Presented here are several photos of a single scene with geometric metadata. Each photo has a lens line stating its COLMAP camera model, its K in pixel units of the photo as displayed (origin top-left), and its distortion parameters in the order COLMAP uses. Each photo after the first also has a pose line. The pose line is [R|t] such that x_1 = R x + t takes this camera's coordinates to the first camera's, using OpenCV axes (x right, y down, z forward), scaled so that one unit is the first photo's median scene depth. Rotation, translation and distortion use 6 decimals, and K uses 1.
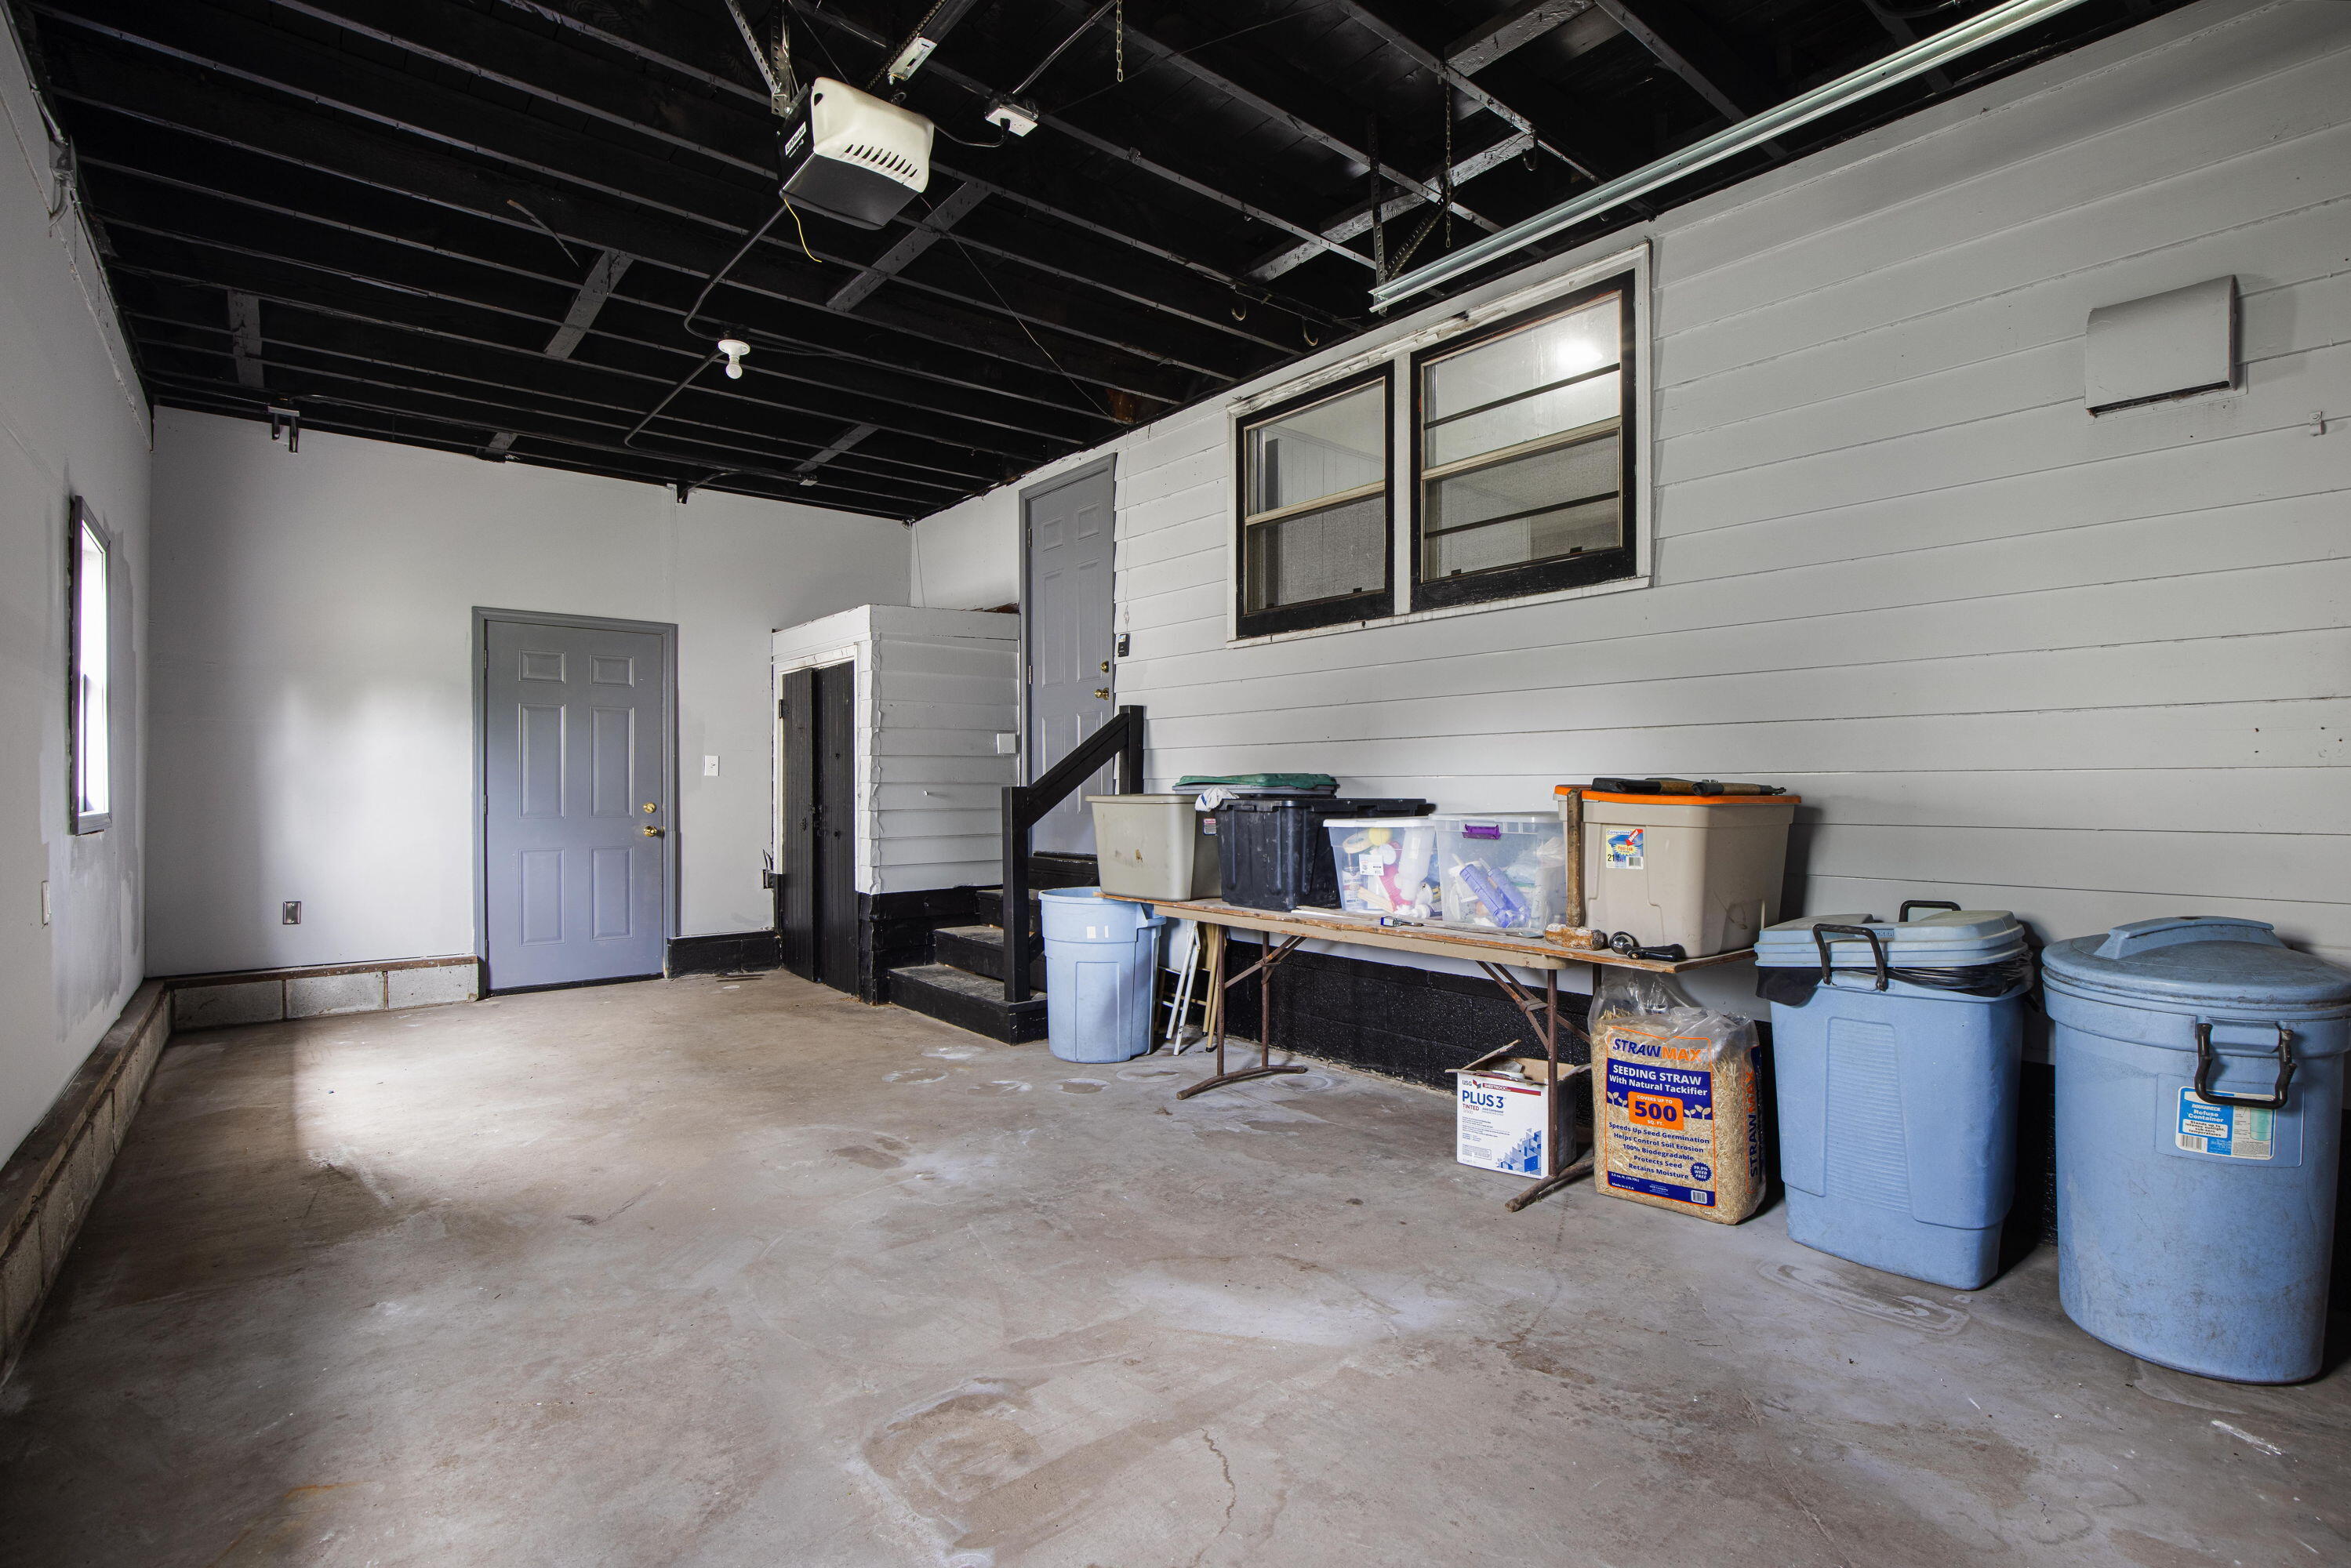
lens RADIAL K [[1092.4, 0, 1176.1], [0, 1092.4, 789.0], [0, 0, 1]] dist [-0.000550, 0.000215]
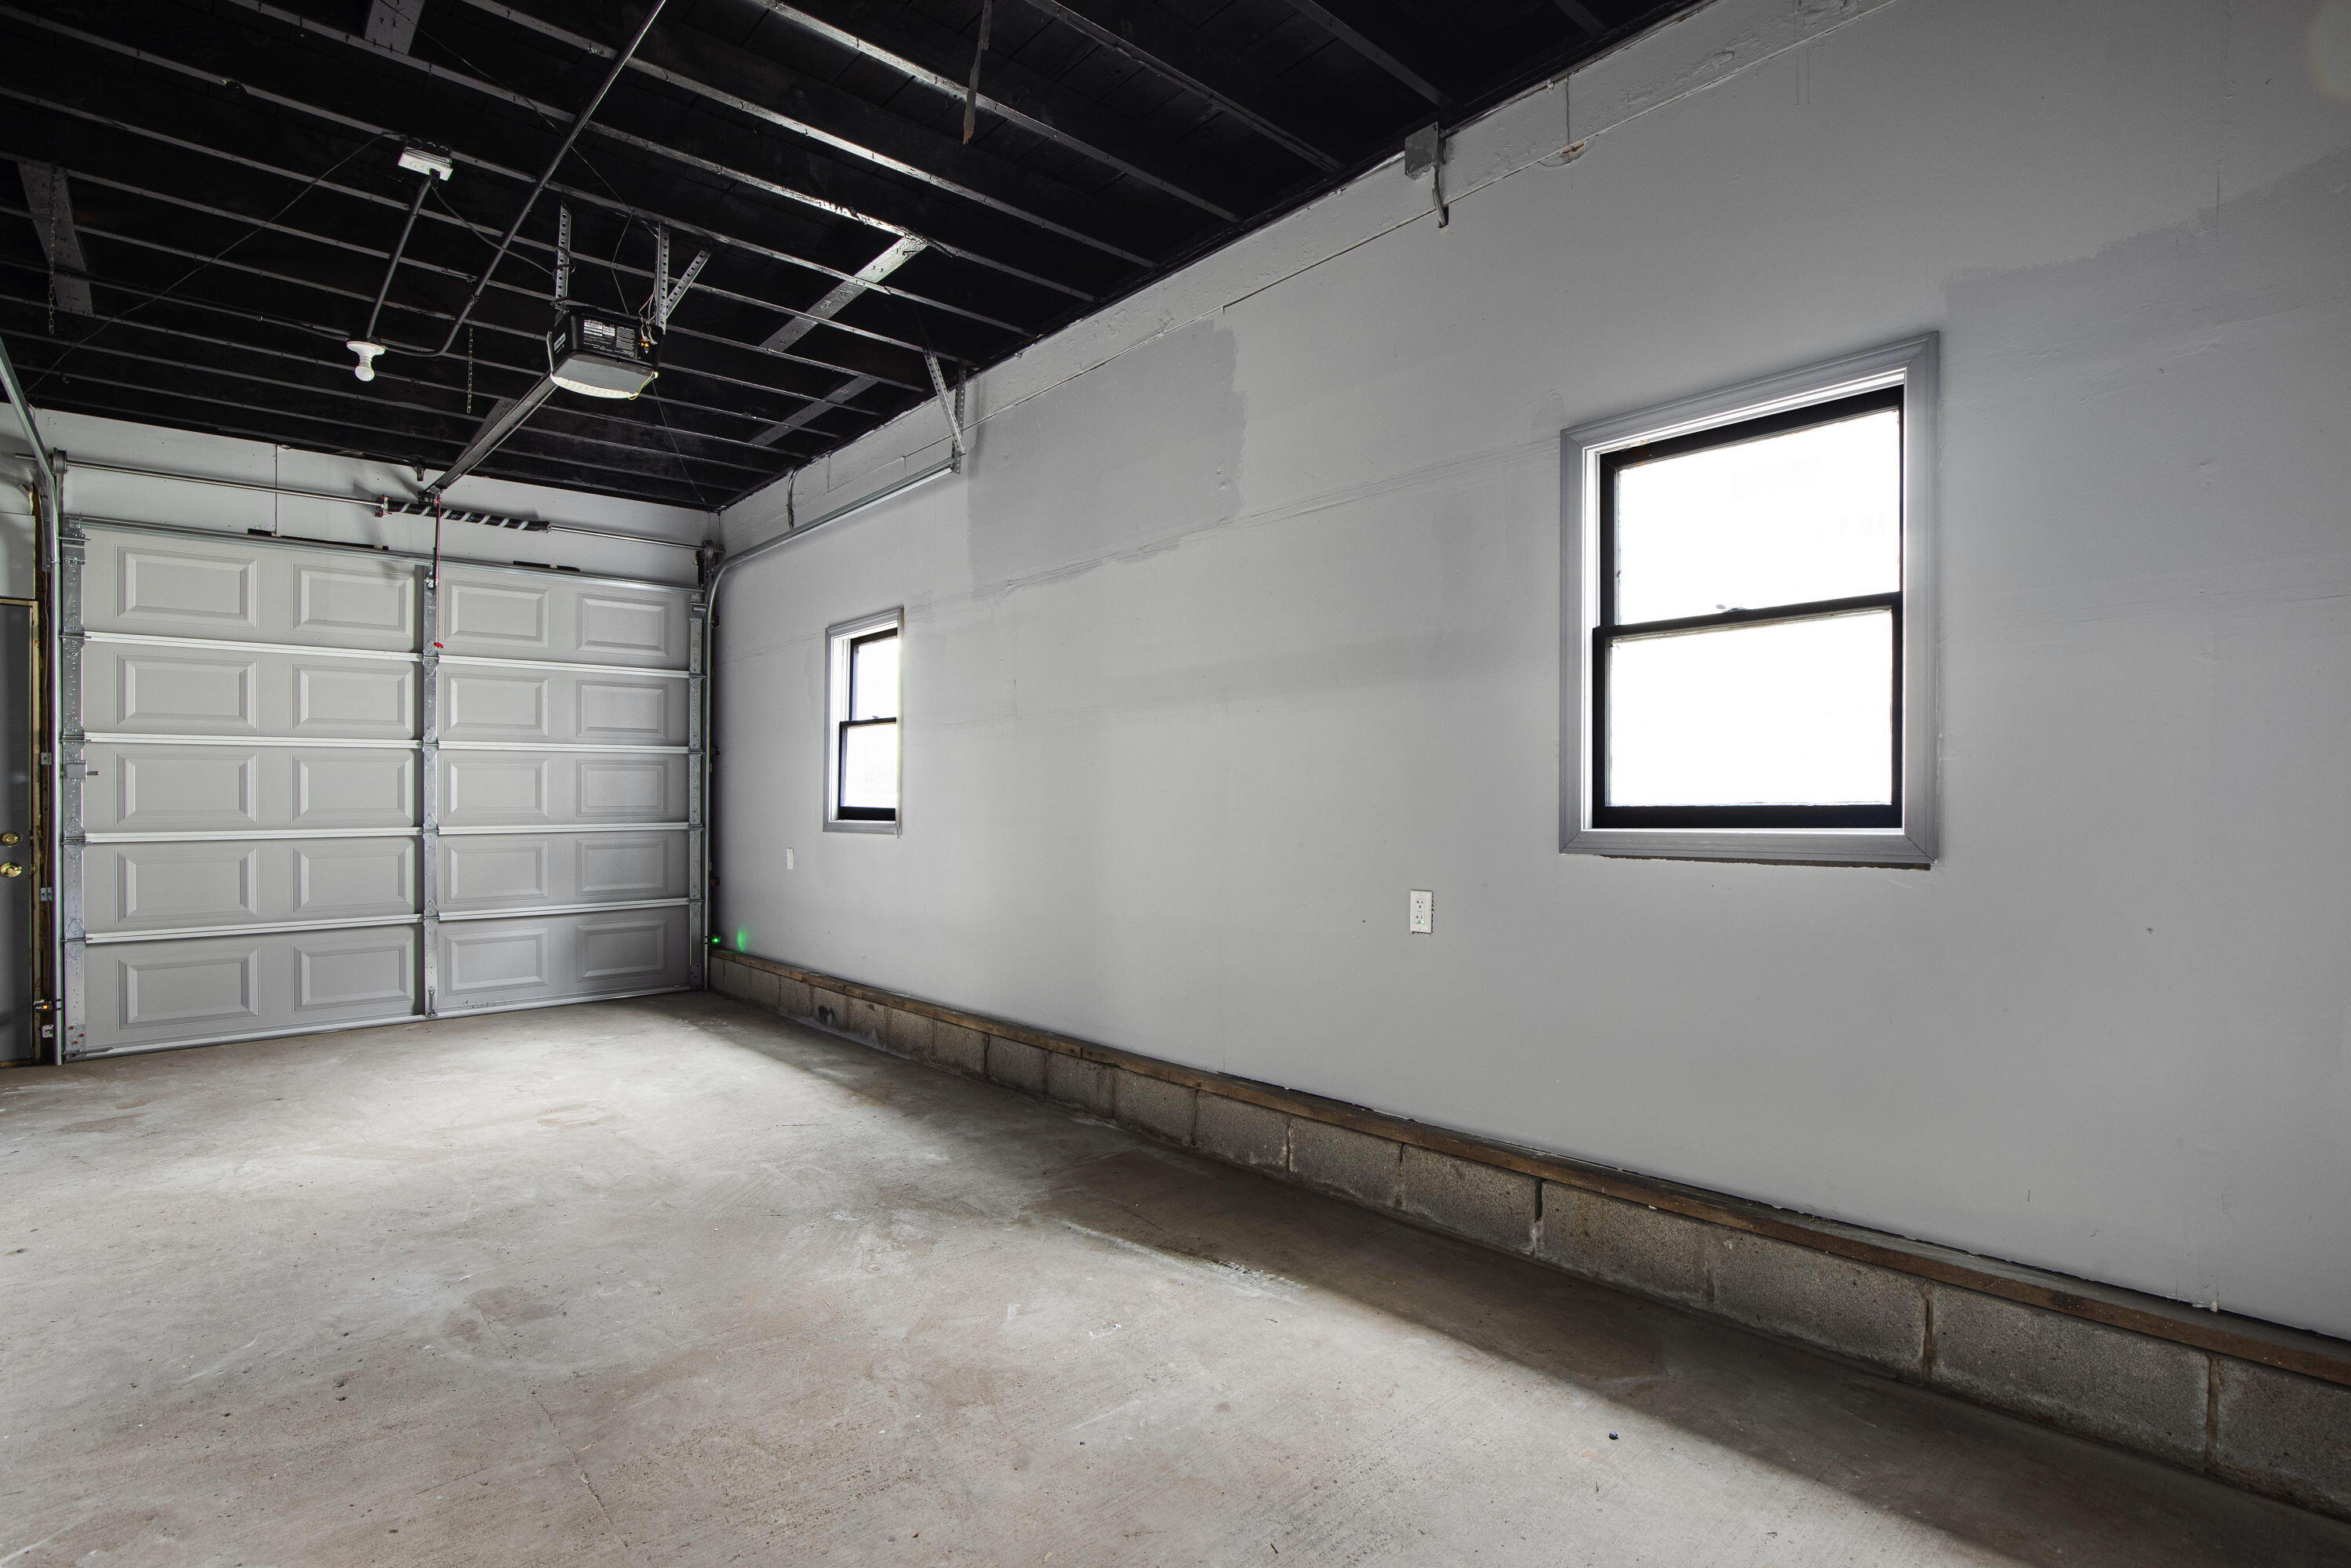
lens RADIAL K [[1092.4, 0, 1174.2], [0, 1092.4, 794.2], [0, 0, 1]] dist [-0.000550, 0.000215]
pose [[-0.998492, 0.020457, -0.050944, -0.798408], [0.020501, 0.999790, -0.000331, 0.005408], [0.050927, -0.001375, -0.998701, 2.018717]]
